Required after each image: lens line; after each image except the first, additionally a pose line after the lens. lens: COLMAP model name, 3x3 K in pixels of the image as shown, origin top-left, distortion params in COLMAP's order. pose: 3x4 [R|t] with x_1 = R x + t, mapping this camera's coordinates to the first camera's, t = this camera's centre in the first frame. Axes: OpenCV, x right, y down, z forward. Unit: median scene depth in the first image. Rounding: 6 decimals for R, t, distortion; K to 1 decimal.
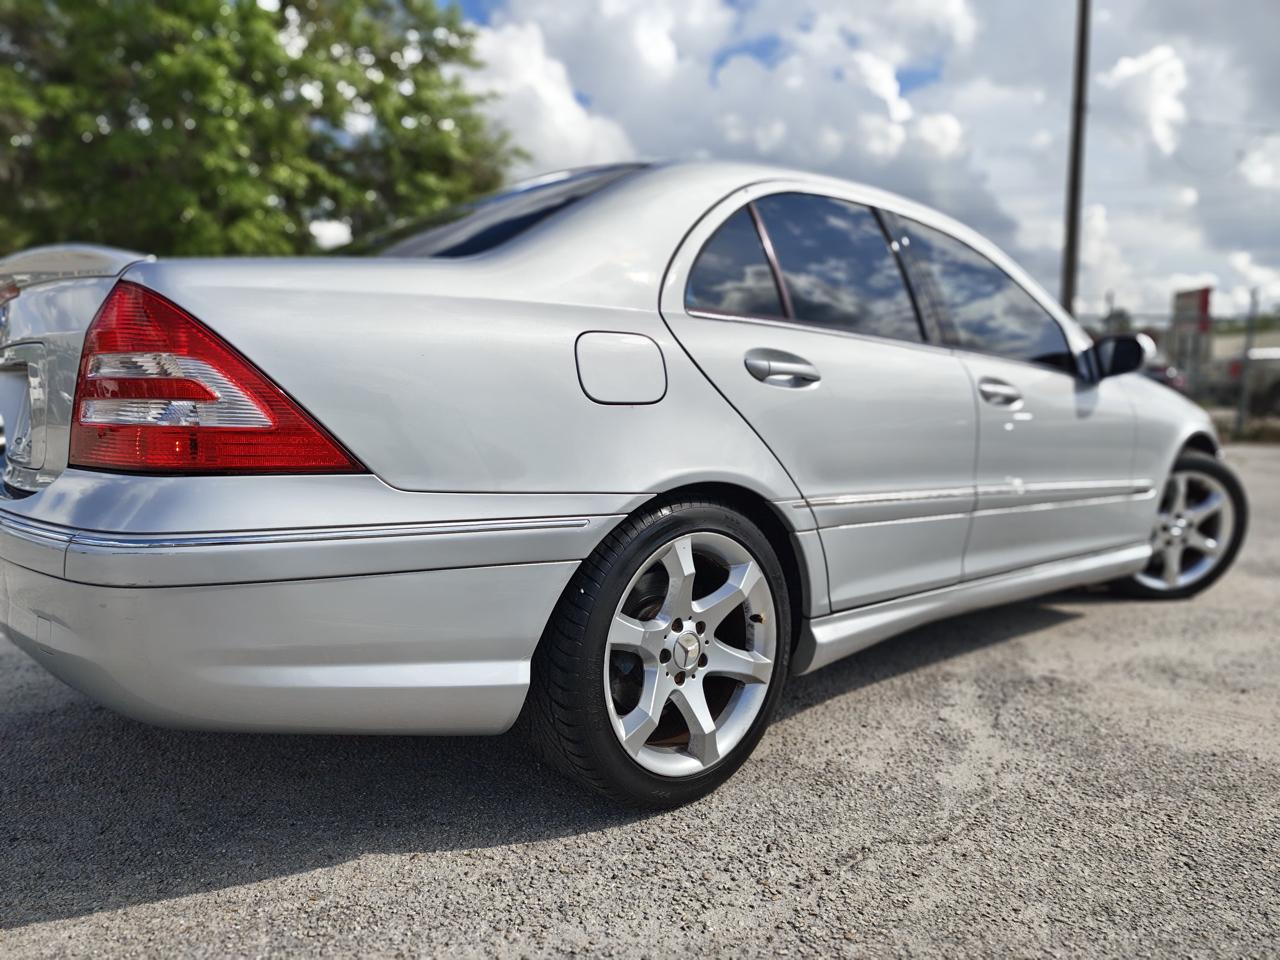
lens RADIAL K [[857.5, 0, 640.0], [0, 857.5, 480.0], [0, 0, 1]] dist [0.021398, -0.020077]
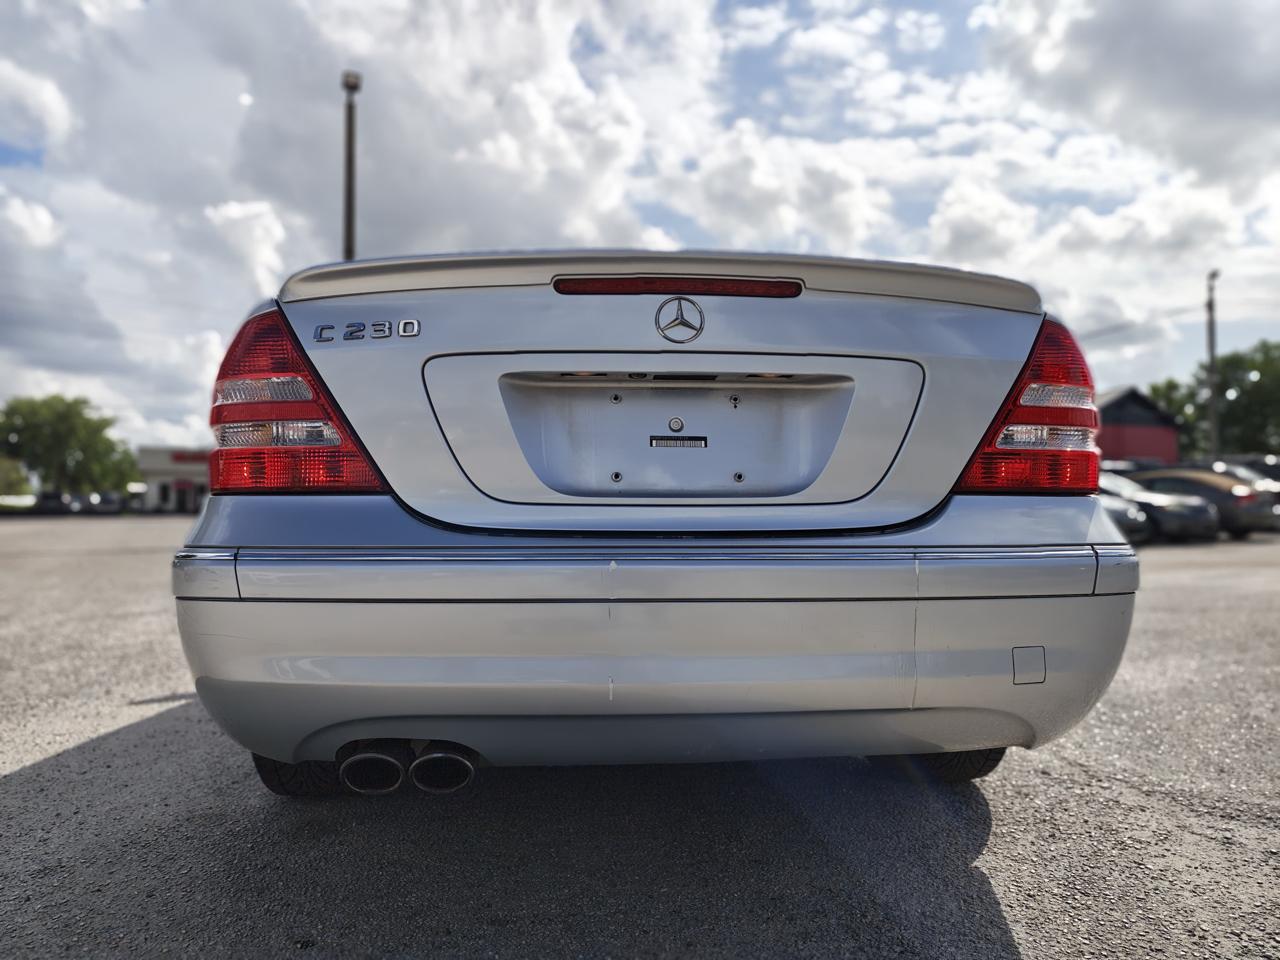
lens RADIAL K [[857.5, 0, 640.0], [0, 857.5, 480.0], [0, 0, 1]] dist [0.021398, -0.020077]
pose [[0.607555, 0.034769, 0.793516, -1.220128], [0.067546, 0.993161, -0.095234, 0.027390], [-0.791400, 0.111459, 0.601051, 0.530727]]
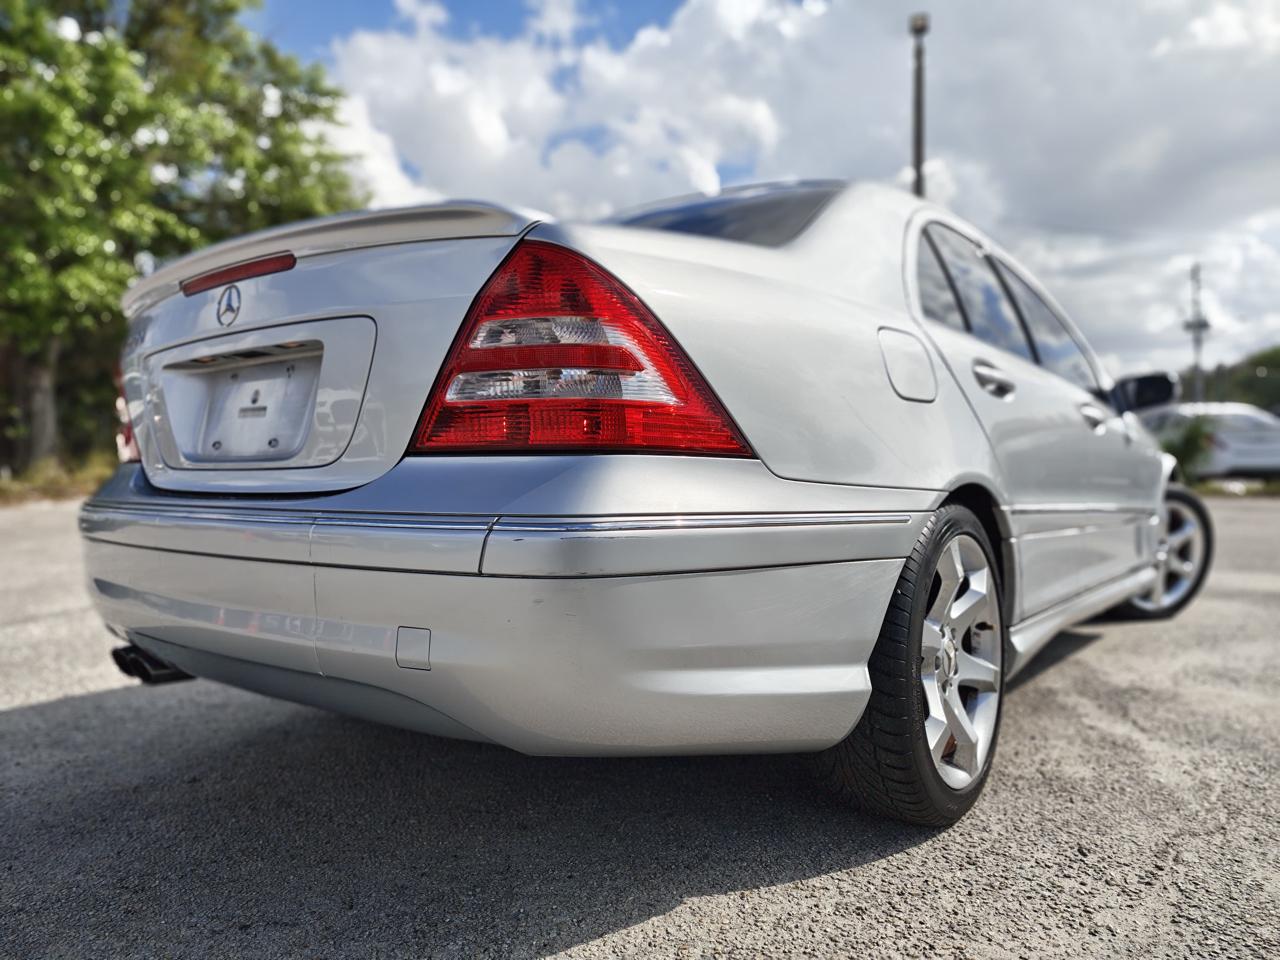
lens RADIAL K [[850.8, 0, 649.7], [0, 850.8, 468.8], [0, 0, 1]] dist [0.041715, -0.045366]
pose [[0.981050, -0.003401, 0.193723, -0.445548], [0.020770, 0.995931, -0.087696, 0.059882], [-0.192636, 0.090058, 0.977129, 0.088301]]
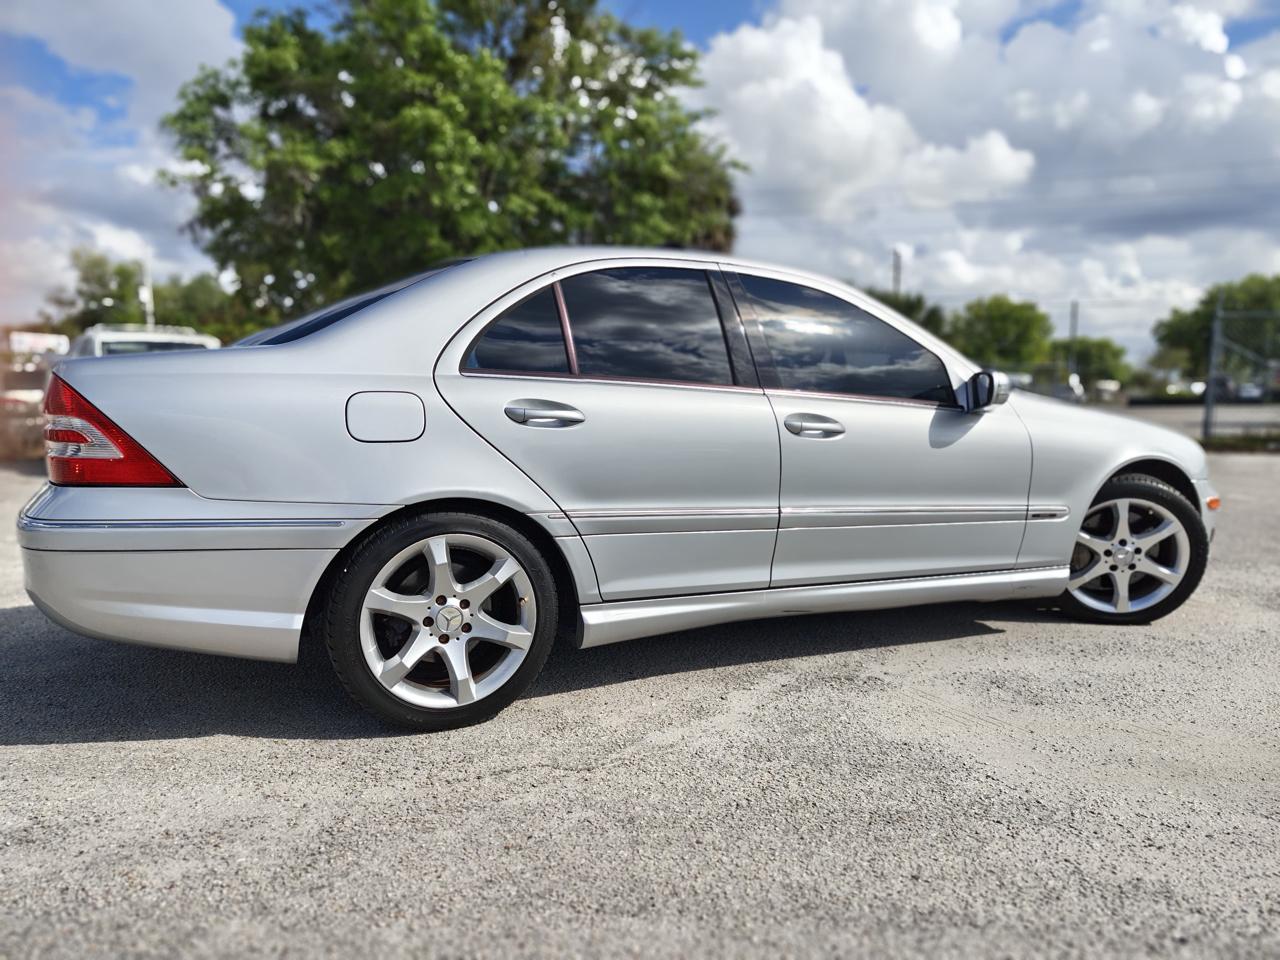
lens RADIAL K [[854.0, 0, 656.8], [0, 854.0, 483.3], [0, 0, 1]] dist [0.046376, -0.054765]
pose [[0.963780, 0.026312, -0.265398, 0.701376], [-0.025959, 0.999651, 0.004839, -0.033846], [0.265432, 0.002226, 0.964127, -0.231454]]
